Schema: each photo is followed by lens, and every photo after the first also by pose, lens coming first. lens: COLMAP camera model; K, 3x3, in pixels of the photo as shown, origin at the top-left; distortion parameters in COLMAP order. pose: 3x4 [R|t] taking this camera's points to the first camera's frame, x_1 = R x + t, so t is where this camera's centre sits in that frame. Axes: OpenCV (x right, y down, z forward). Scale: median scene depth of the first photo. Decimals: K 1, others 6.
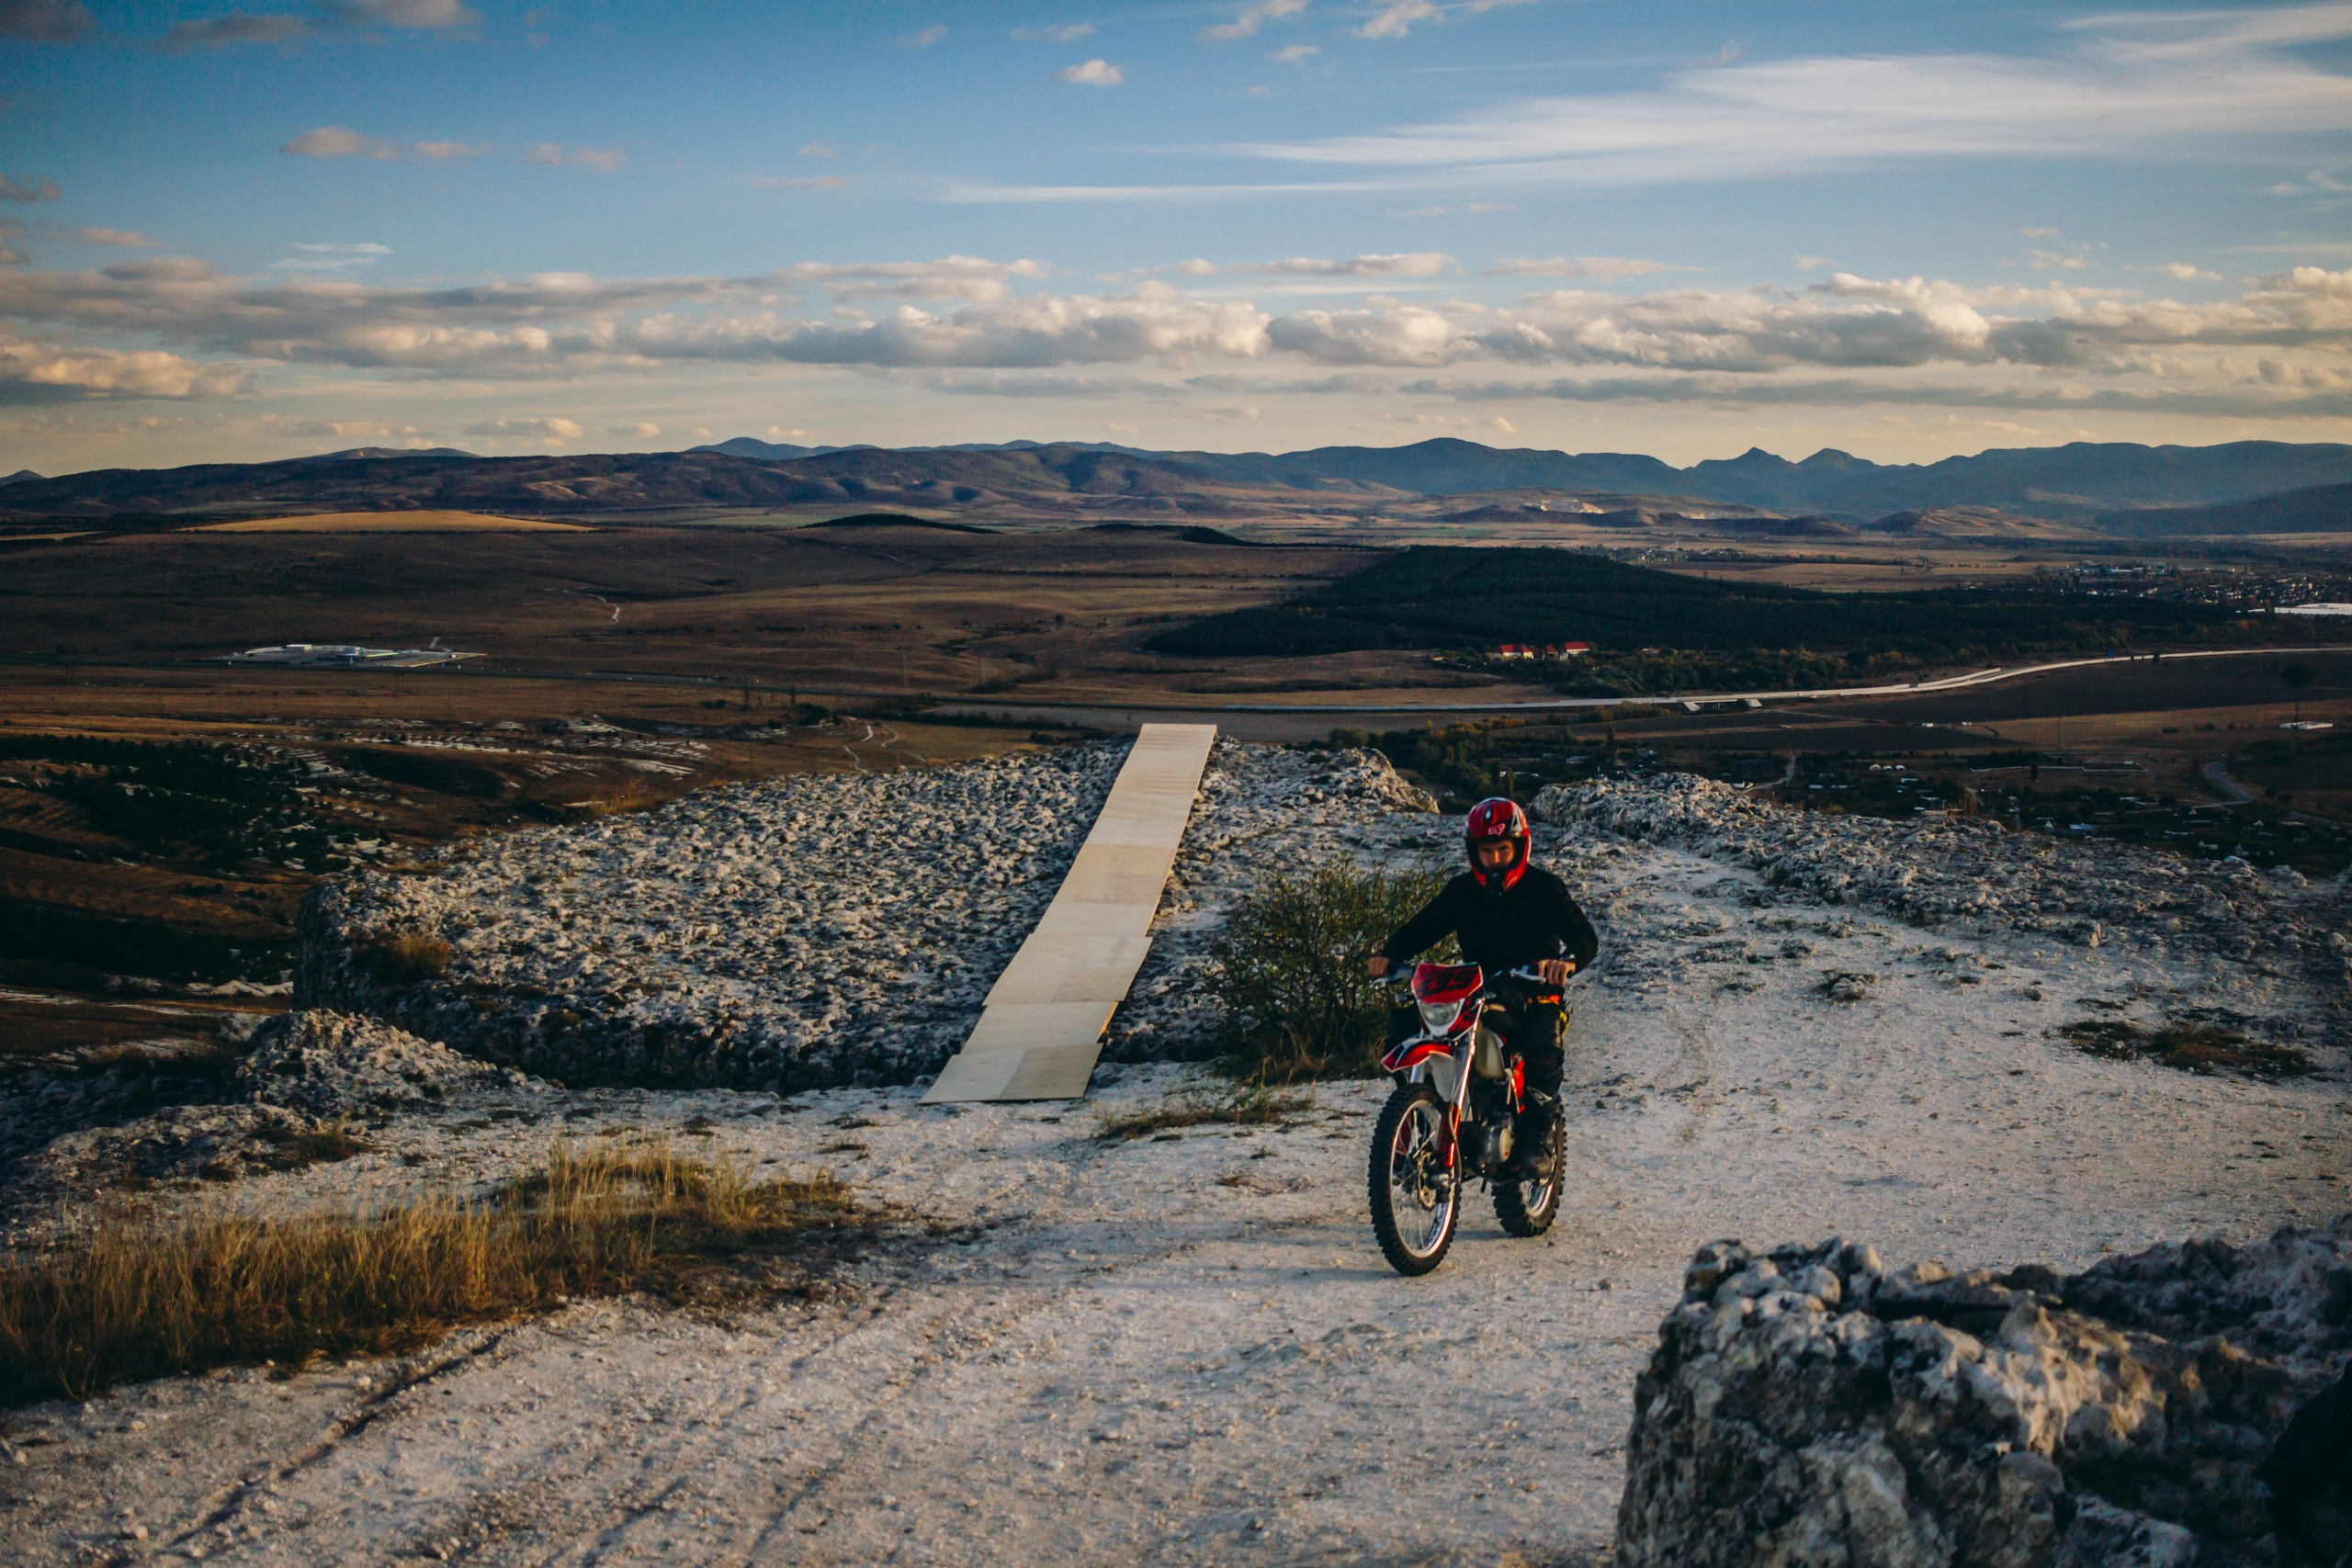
lens RADIAL K [[2635.0, 0, 1177.5], [0, 2635.0, 796.3], [0, 0, 1]] dist [-0.125724, 0.130593]
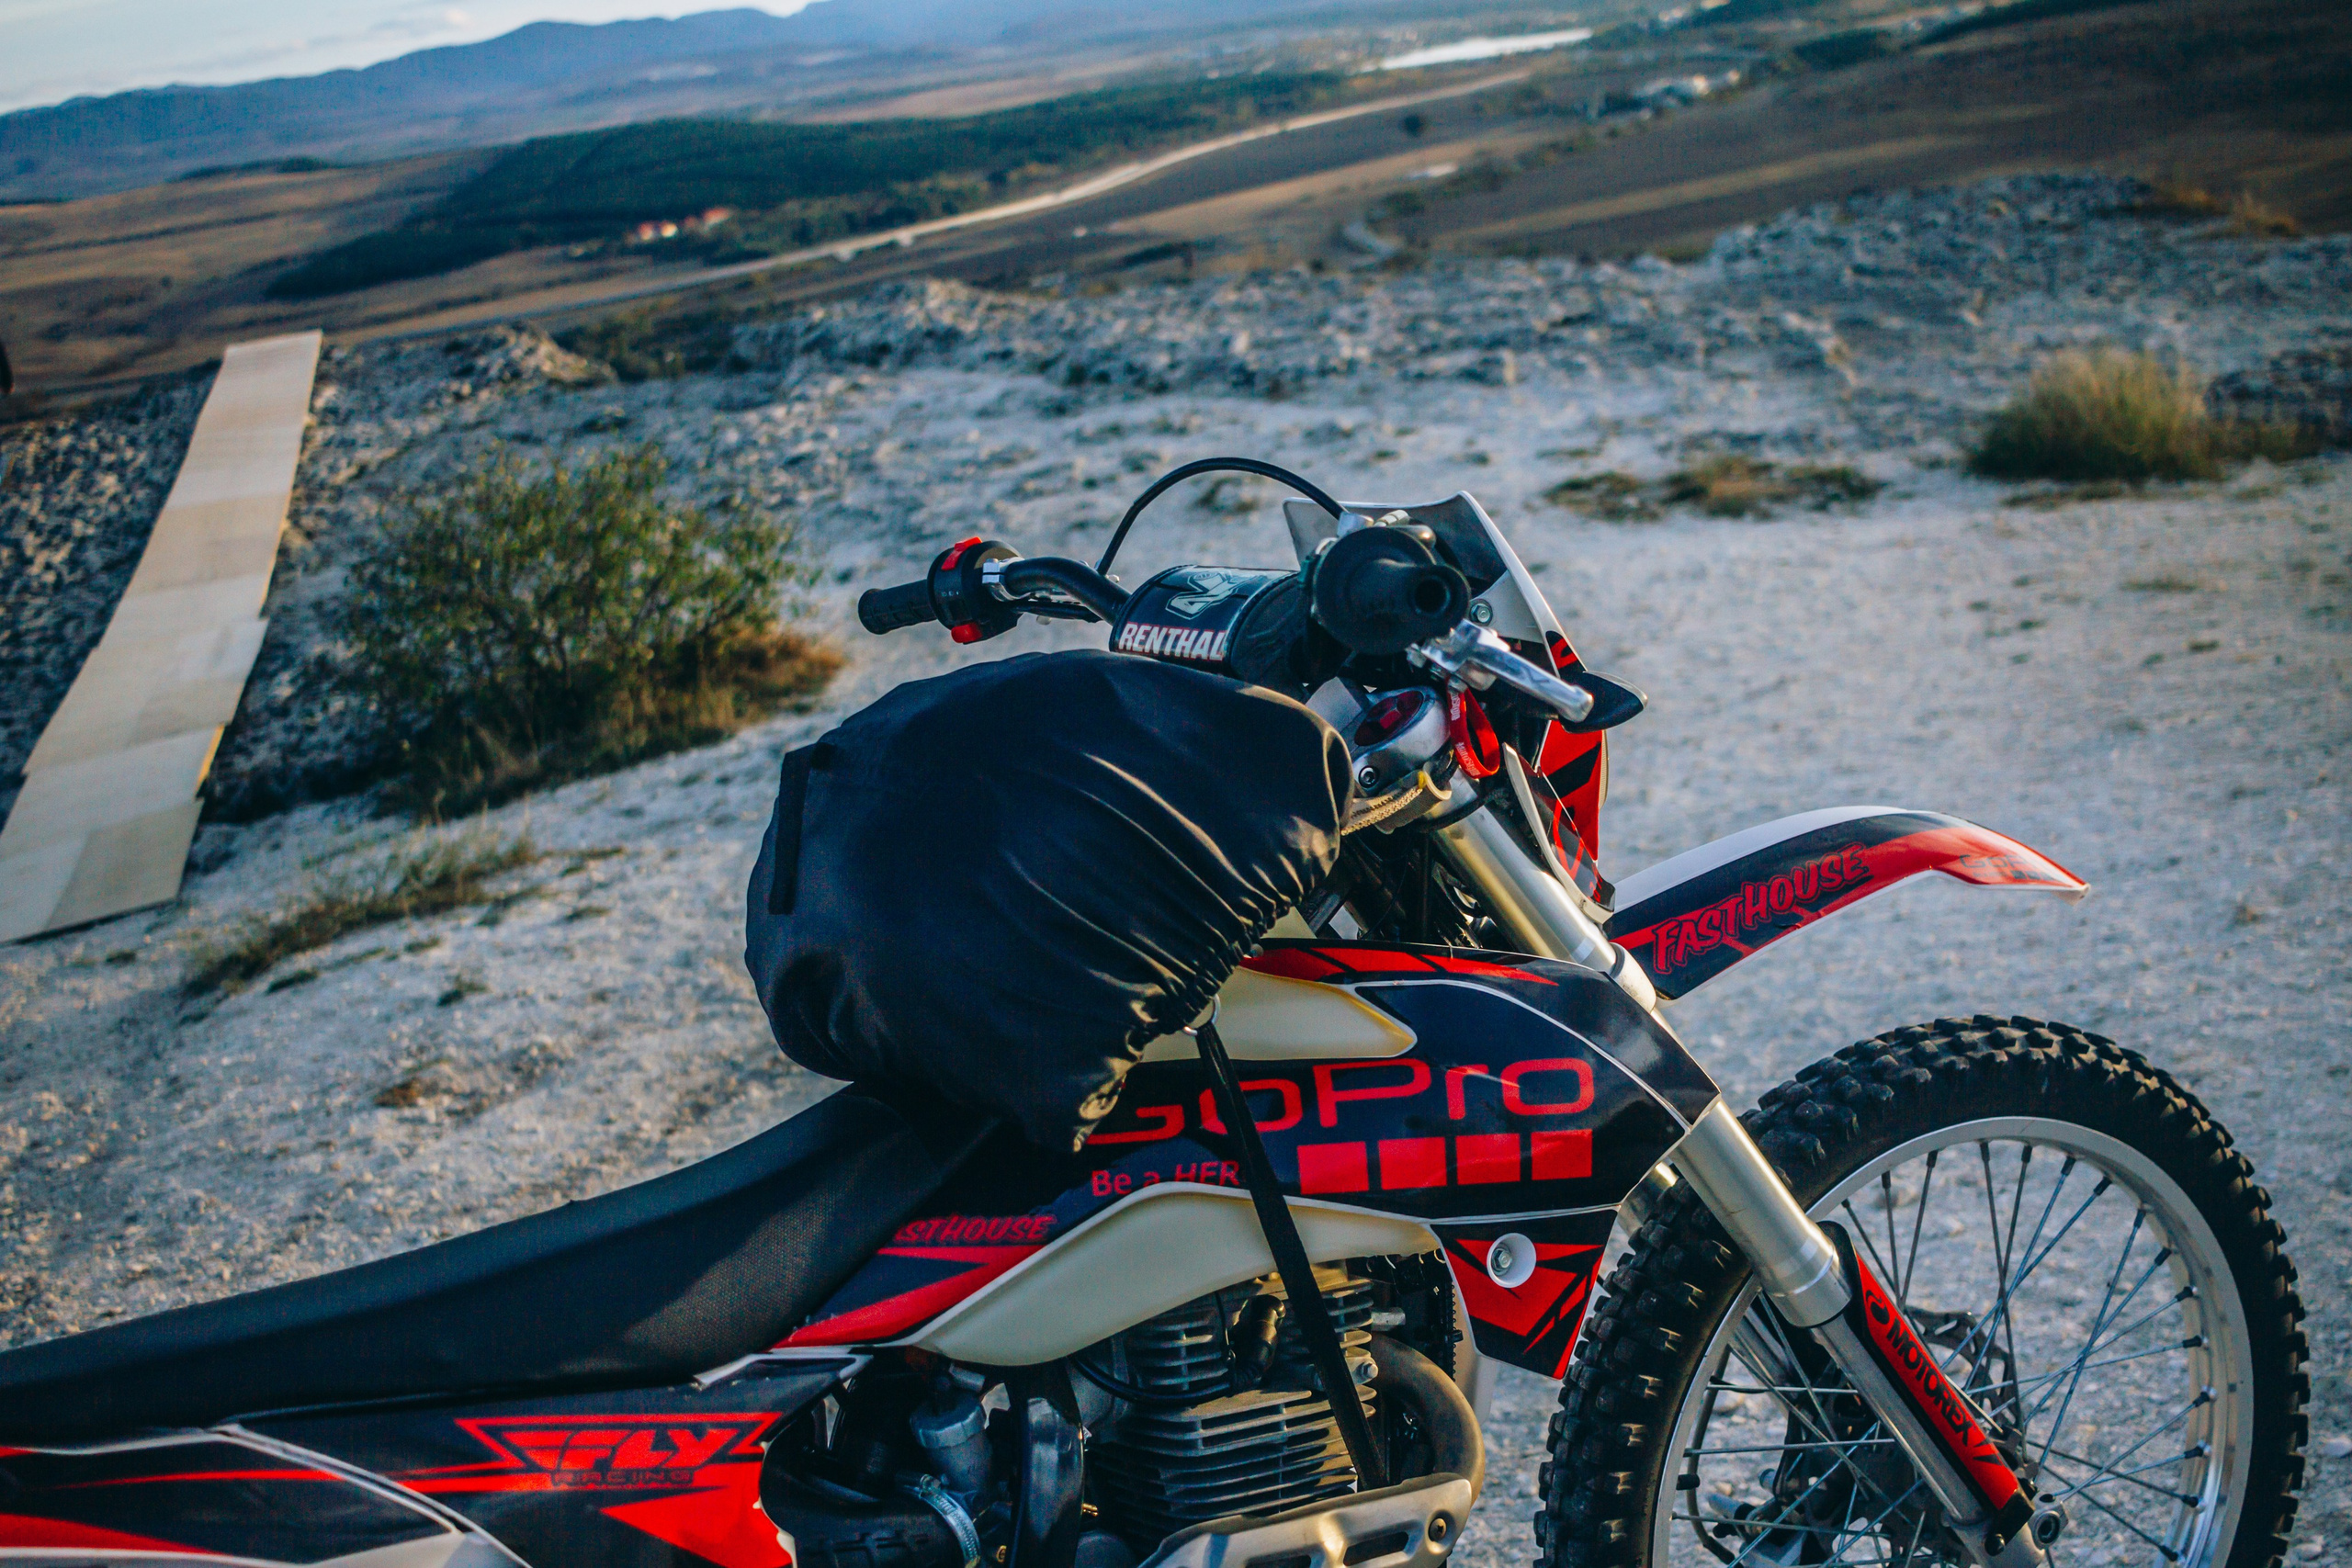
lens RADIAL K [[2647.2, 0, 1181.8], [0, 2647.2, 795.0], [0, 0, 1]] dist [-0.122334, 0.117068]
pose [[0.935854, -0.223443, 0.272489, 0.018860], [0.176482, 0.966491, 0.186409, 0.011428], [-0.305010, -0.126362, 0.943929, 0.245822]]
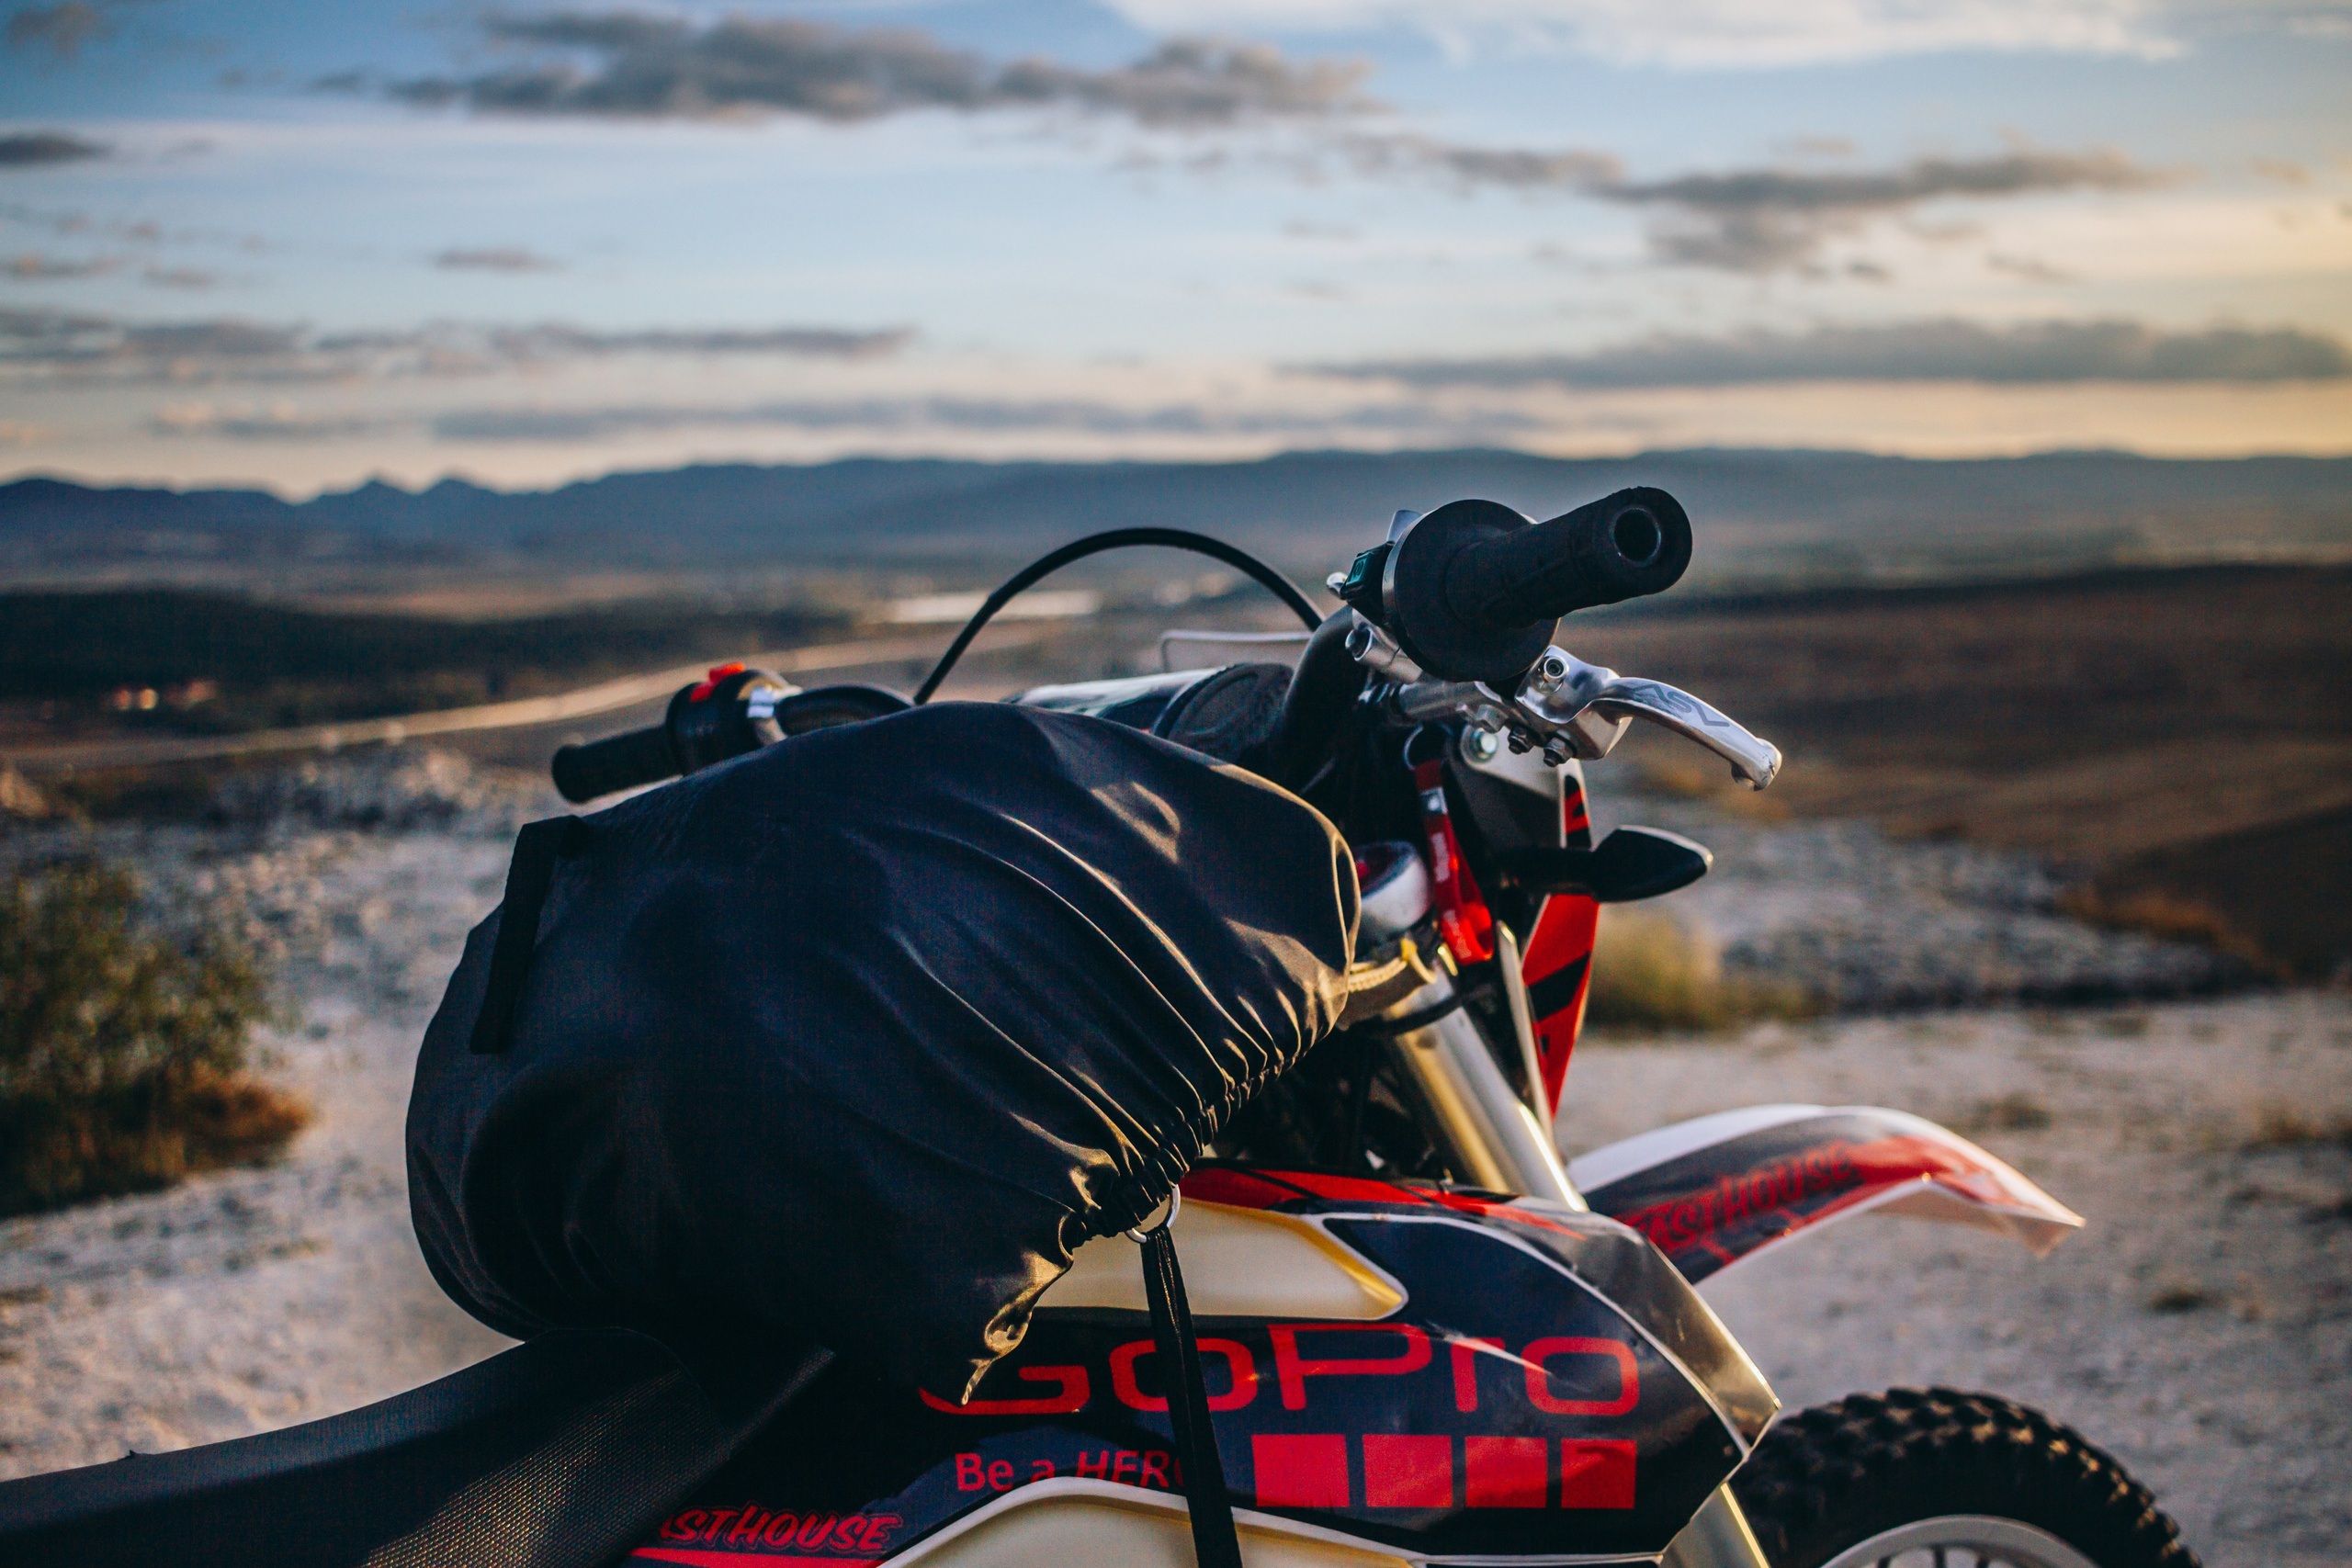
lens RADIAL K [[2658.2, 0, 1198.1], [0, 2658.2, 784.2], [0, 0, 1]] dist [-0.111790, 0.031376]
pose [[0.869022, -0.073065, 0.489348, 0.015876], [0.080101, 0.996765, 0.006578, 0.020624], [-0.488246, 0.033481, 0.872064, 0.265581]]
